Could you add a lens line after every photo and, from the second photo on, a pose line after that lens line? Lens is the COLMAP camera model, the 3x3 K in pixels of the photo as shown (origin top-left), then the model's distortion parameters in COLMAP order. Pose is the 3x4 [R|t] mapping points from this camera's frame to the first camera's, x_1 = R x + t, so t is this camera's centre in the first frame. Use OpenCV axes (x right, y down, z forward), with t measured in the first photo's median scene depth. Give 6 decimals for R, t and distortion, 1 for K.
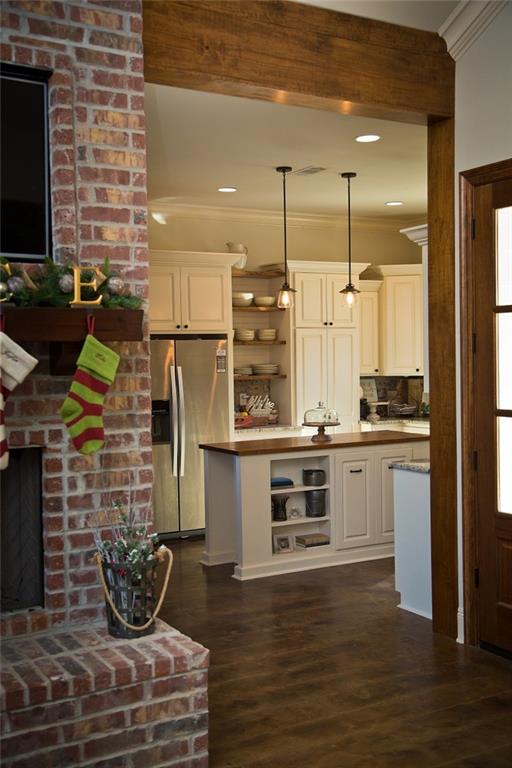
lens RADIAL K [[889.9, 0, 256.0], [0, 889.9, 384.0], [0, 0, 1]] dist [0.085513, 0.008953]
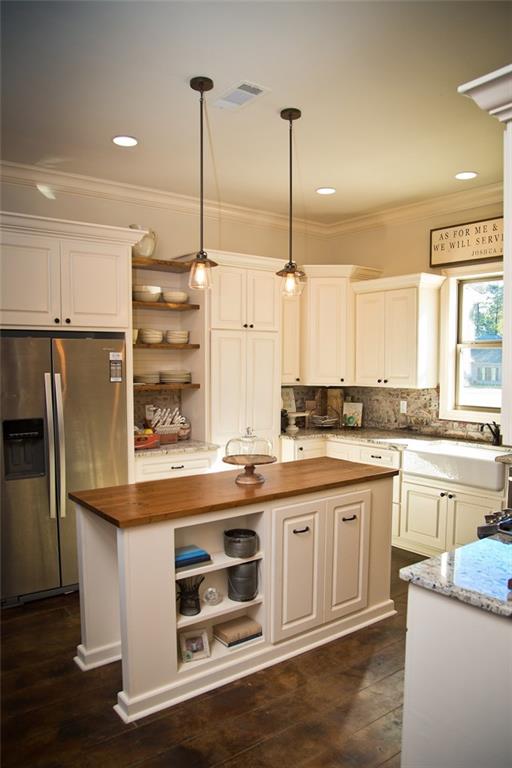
lens RADIAL K [[535.0, 0, 256.0], [0, 535.0, 384.0], [0, 0, 1]] dist [-0.099832, 0.000497]
pose [[0.989840, 0.010500, 0.141798, 0.015287], [-0.011291, 0.999925, 0.004770, -0.013870], [-0.141738, -0.006323, 0.989884, 0.496525]]
